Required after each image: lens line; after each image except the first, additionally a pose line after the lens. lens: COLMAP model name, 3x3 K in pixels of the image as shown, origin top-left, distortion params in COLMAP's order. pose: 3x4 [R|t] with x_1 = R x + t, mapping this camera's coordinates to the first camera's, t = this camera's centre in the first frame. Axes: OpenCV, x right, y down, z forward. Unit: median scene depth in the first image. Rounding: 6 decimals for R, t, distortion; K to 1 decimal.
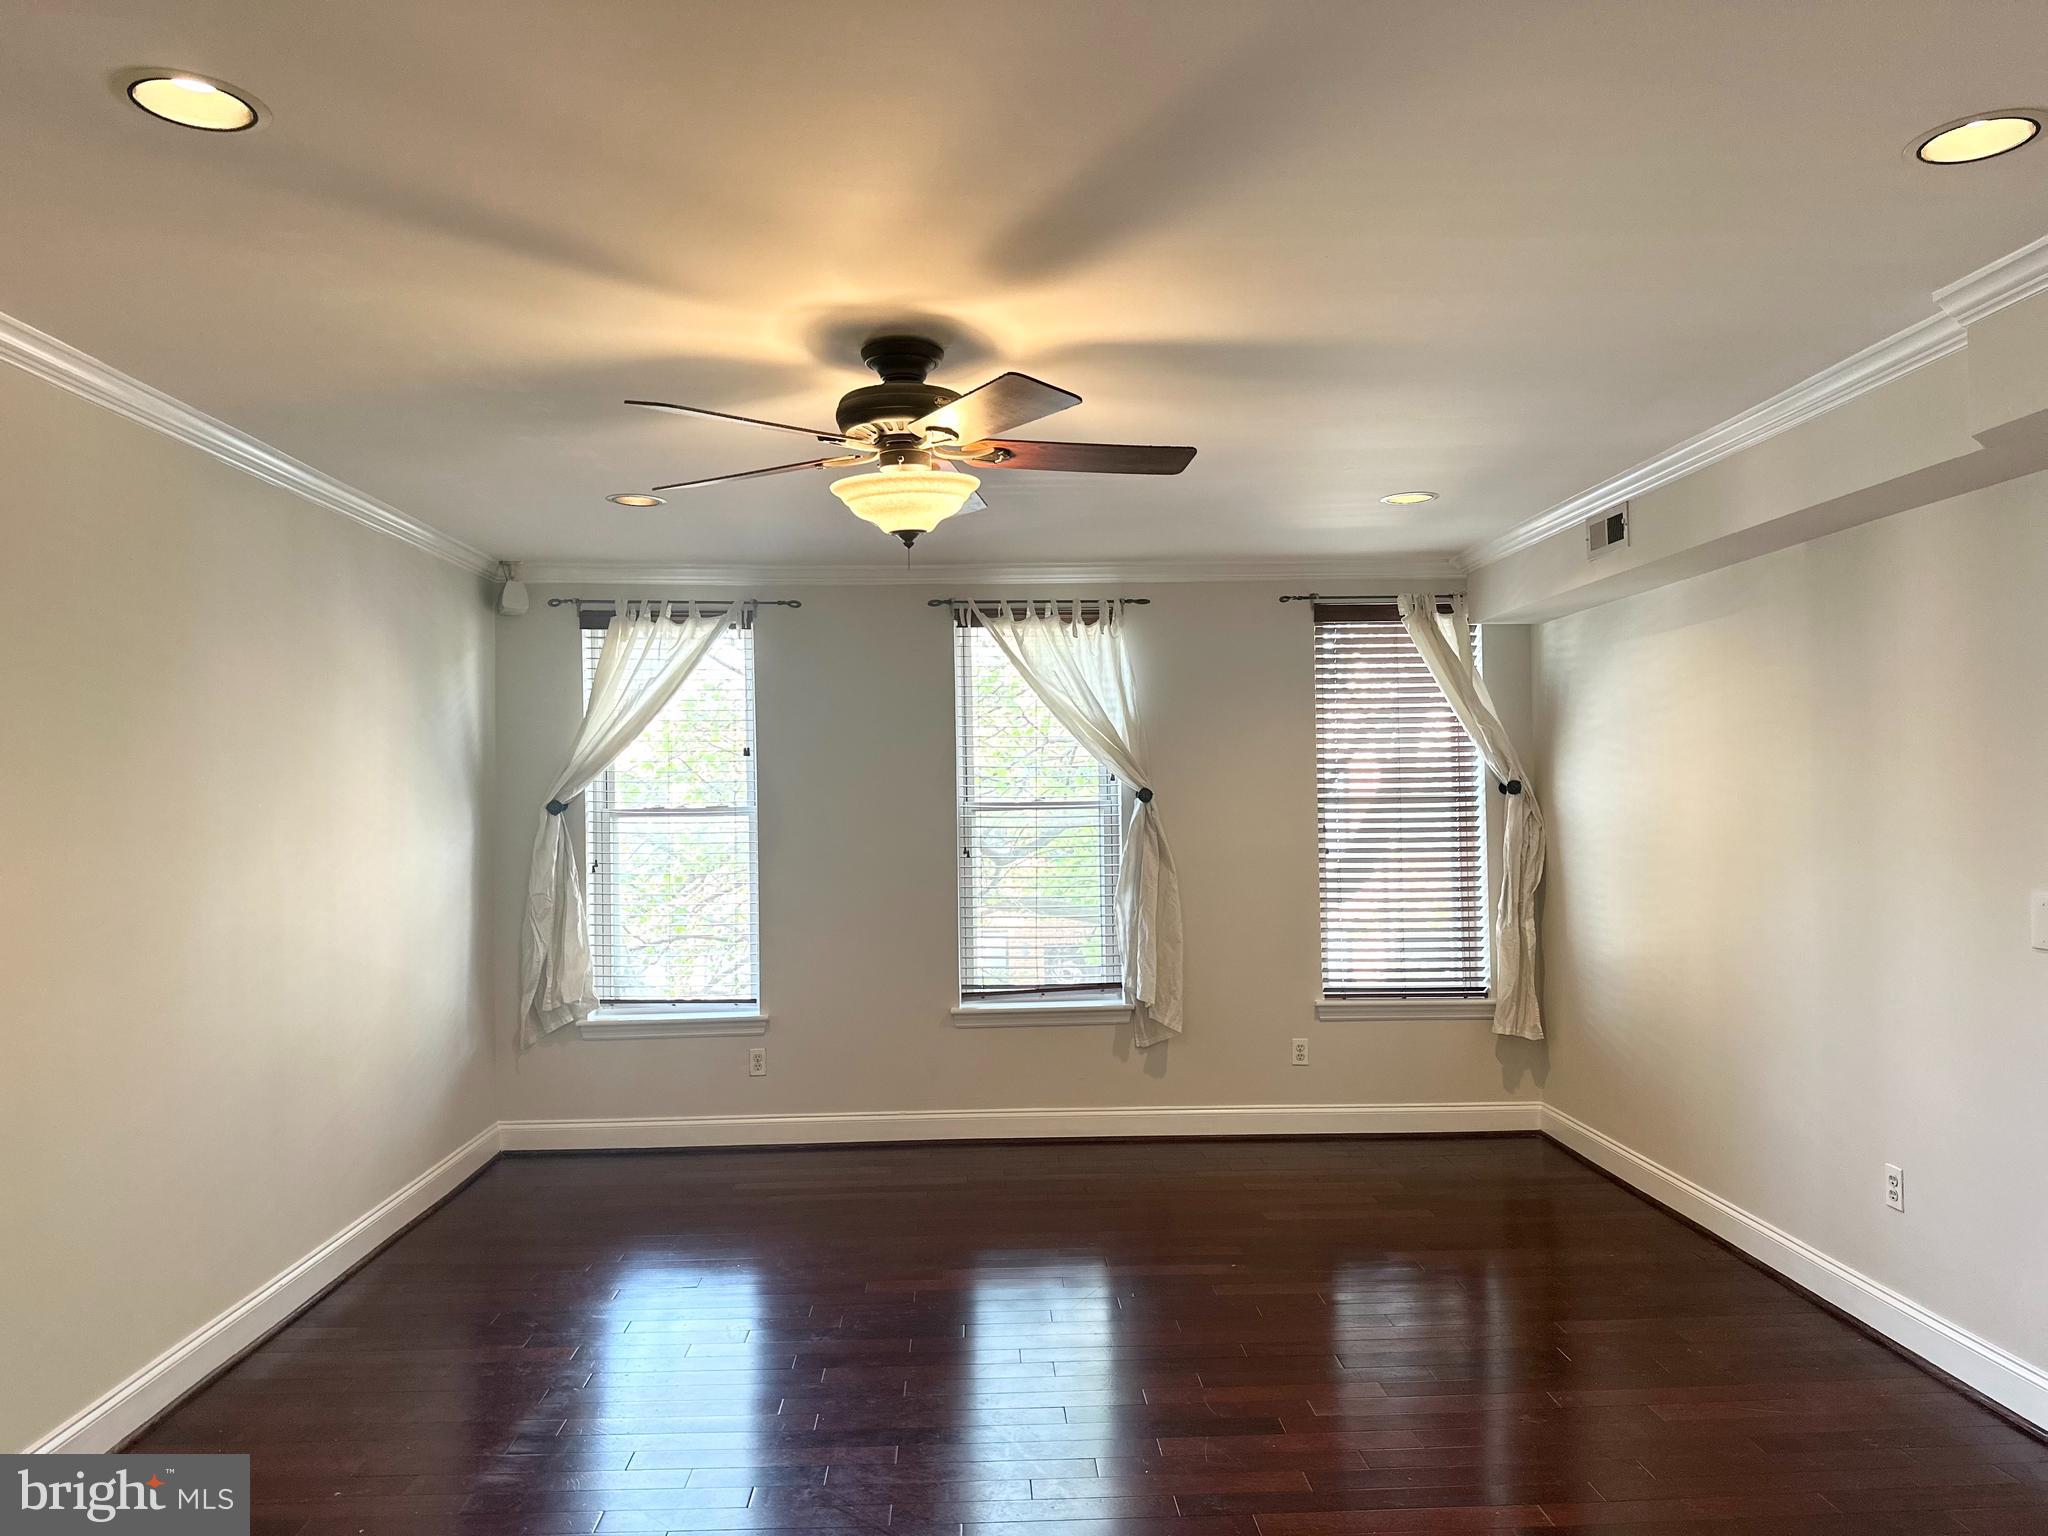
lens RADIAL K [[1439.4, 0, 1024.0], [0, 1439.4, 768.0], [0, 0, 1]] dist [0.000800, 0.001159]
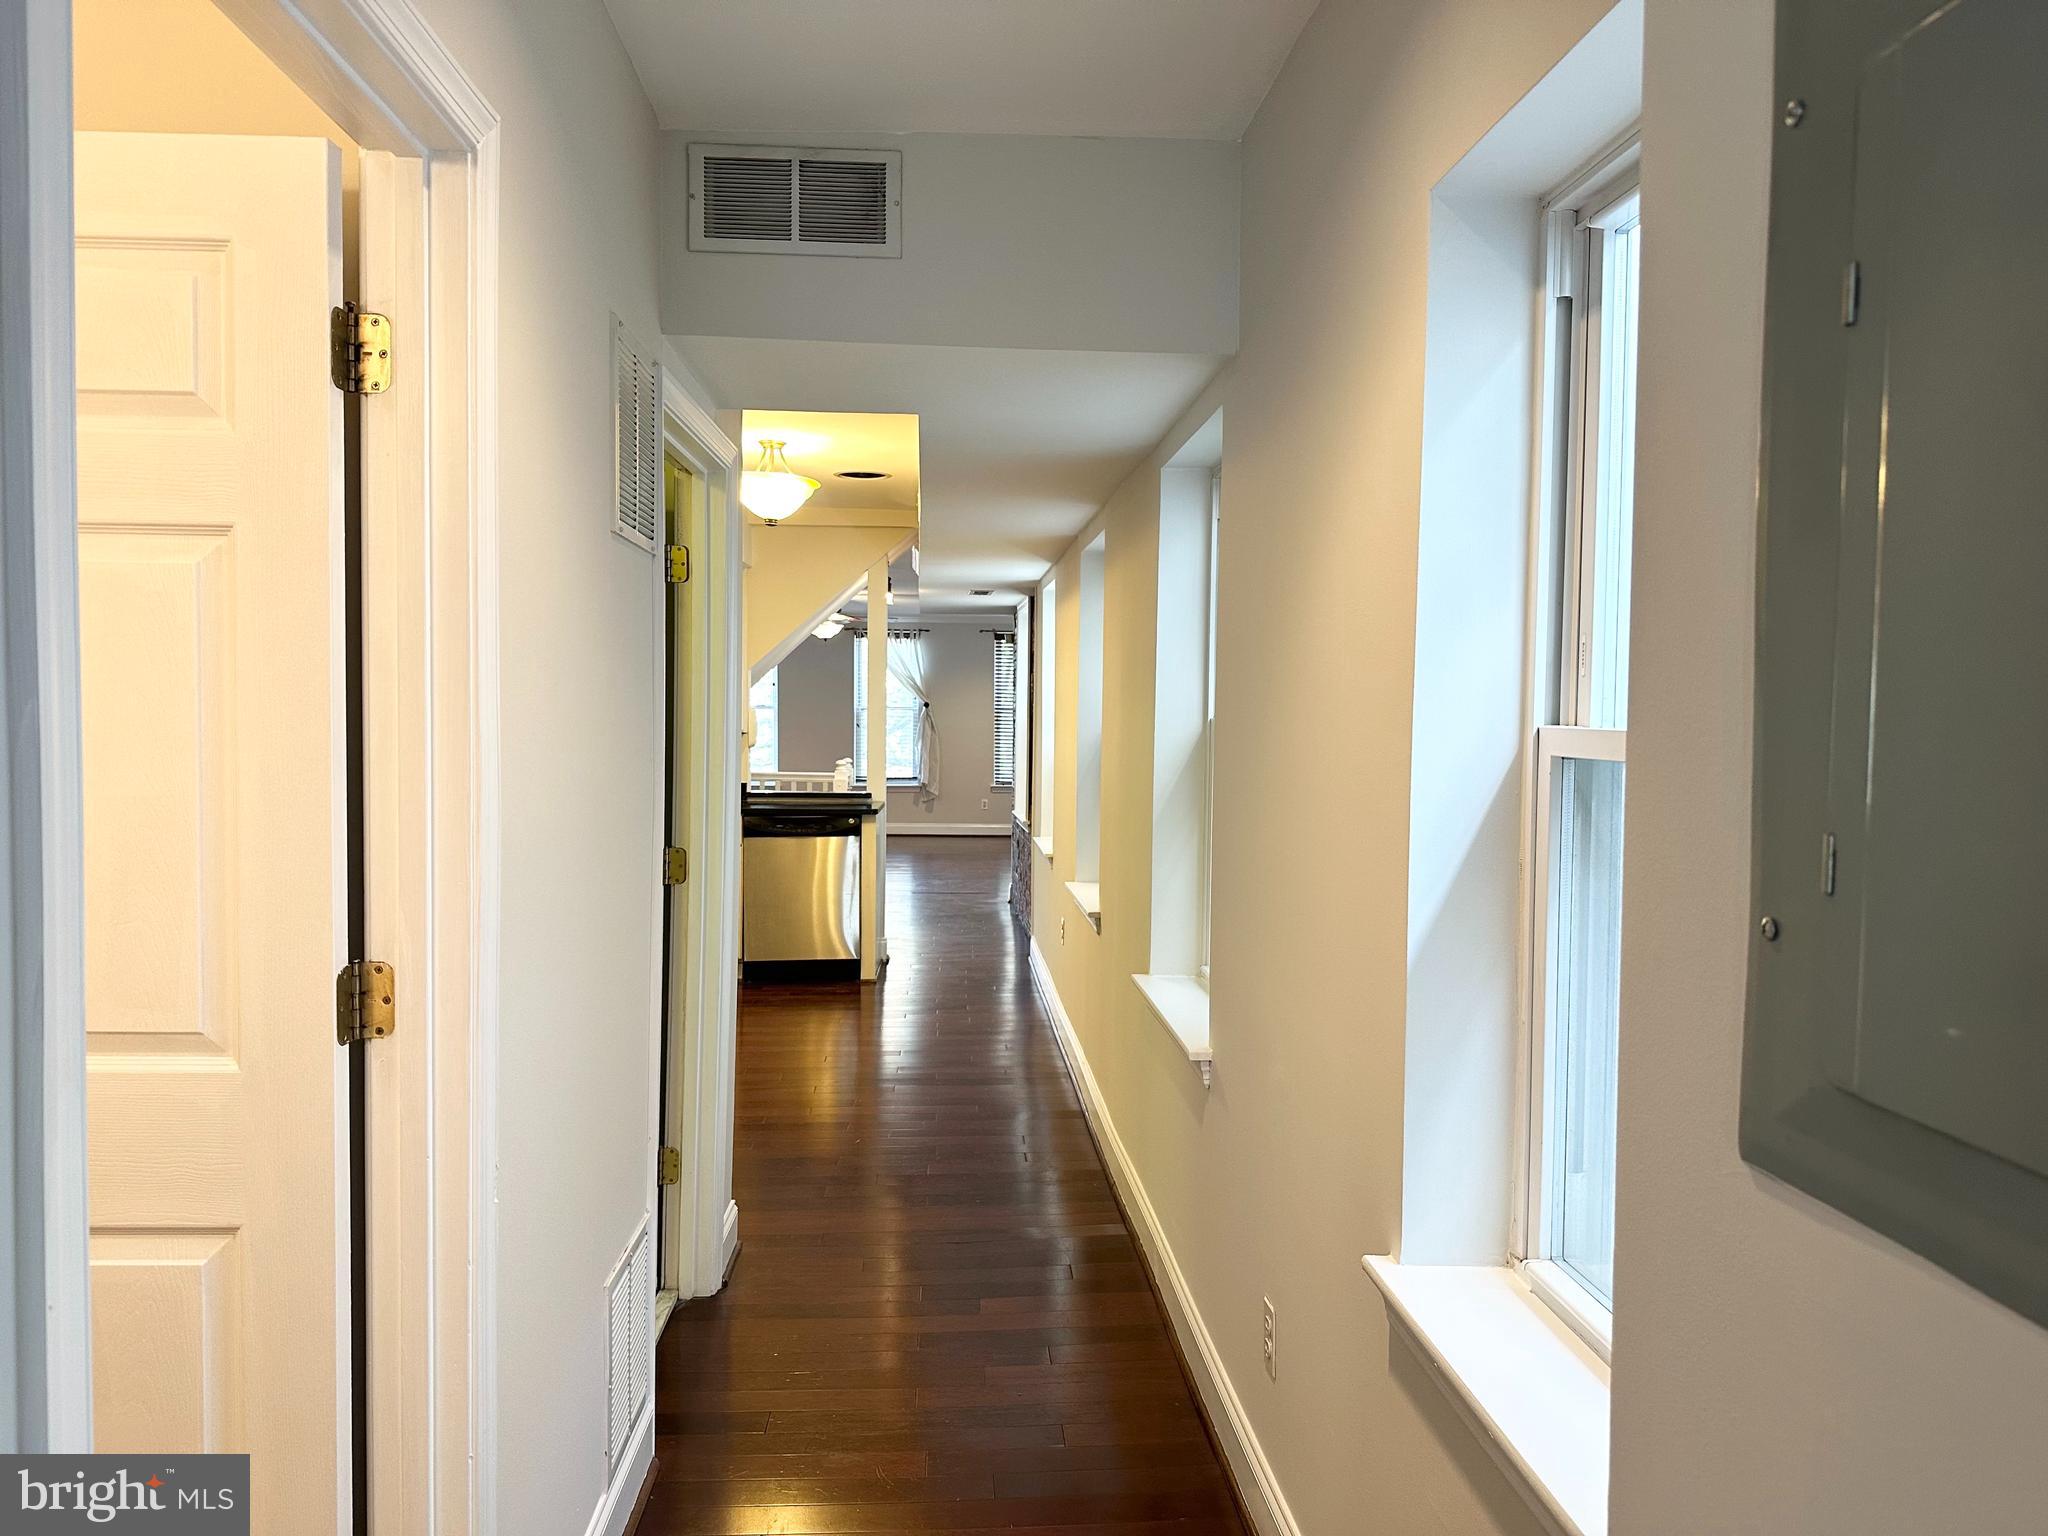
lens RADIAL K [[1439.4, 0, 1024.0], [0, 1439.4, 768.0], [0, 0, 1]] dist [0.000800, 0.001159]
pose [[0.999476, 0.030244, 0.011537, 0.234517], [-0.030939, 0.997359, 0.065713, -0.044861], [-0.009519, -0.066035, 0.997772, -1.634609]]
